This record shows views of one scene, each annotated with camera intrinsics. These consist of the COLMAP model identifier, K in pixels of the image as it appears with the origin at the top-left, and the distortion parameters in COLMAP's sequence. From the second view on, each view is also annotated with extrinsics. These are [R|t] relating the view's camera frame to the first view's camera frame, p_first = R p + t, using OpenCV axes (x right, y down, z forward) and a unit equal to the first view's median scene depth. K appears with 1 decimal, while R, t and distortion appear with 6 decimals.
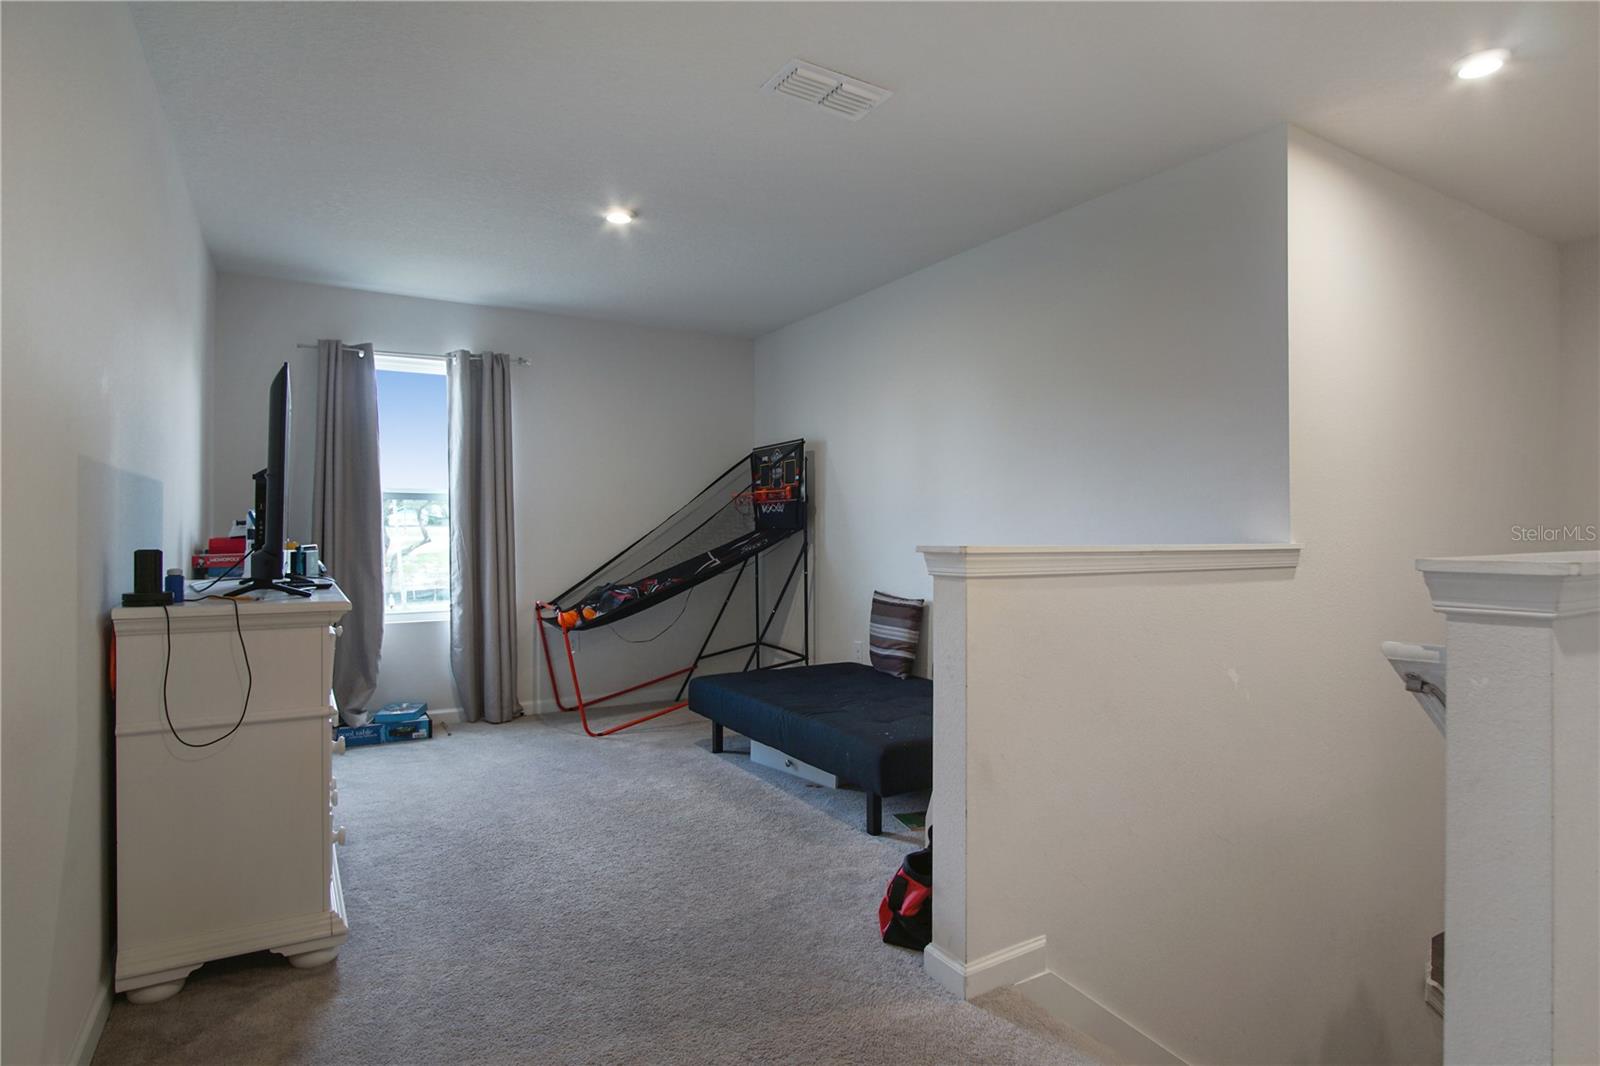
lens RADIAL K [[868.4, 0, 810.1], [0, 868.4, 522.0], [0, 0, 1]] dist [-0.020661, 0.001761]
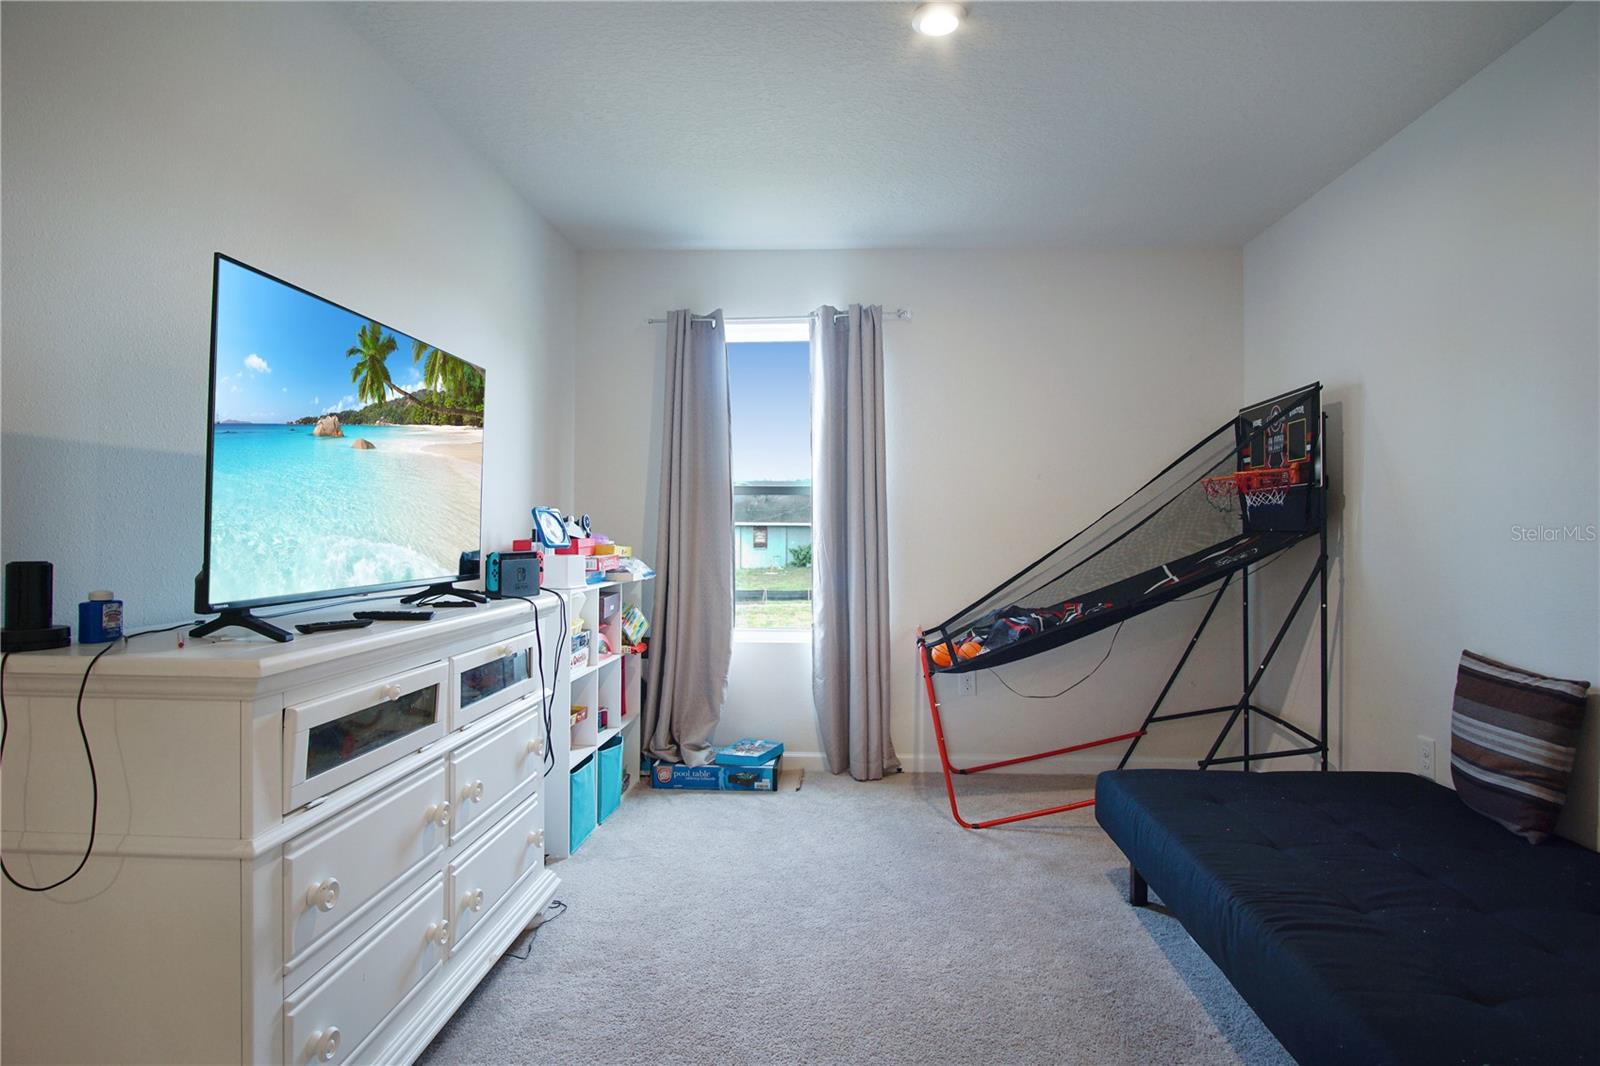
lens RADIAL K [[868.4, 0, 810.1], [0, 868.4, 522.0], [0, 0, 1]] dist [-0.020661, 0.001761]
pose [[0.833458, -0.000970, -0.552582, 0.029660], [0.000351, 0.999999, -0.001227, 0.001592], [0.552582, 0.000829, 0.833458, 0.324452]]
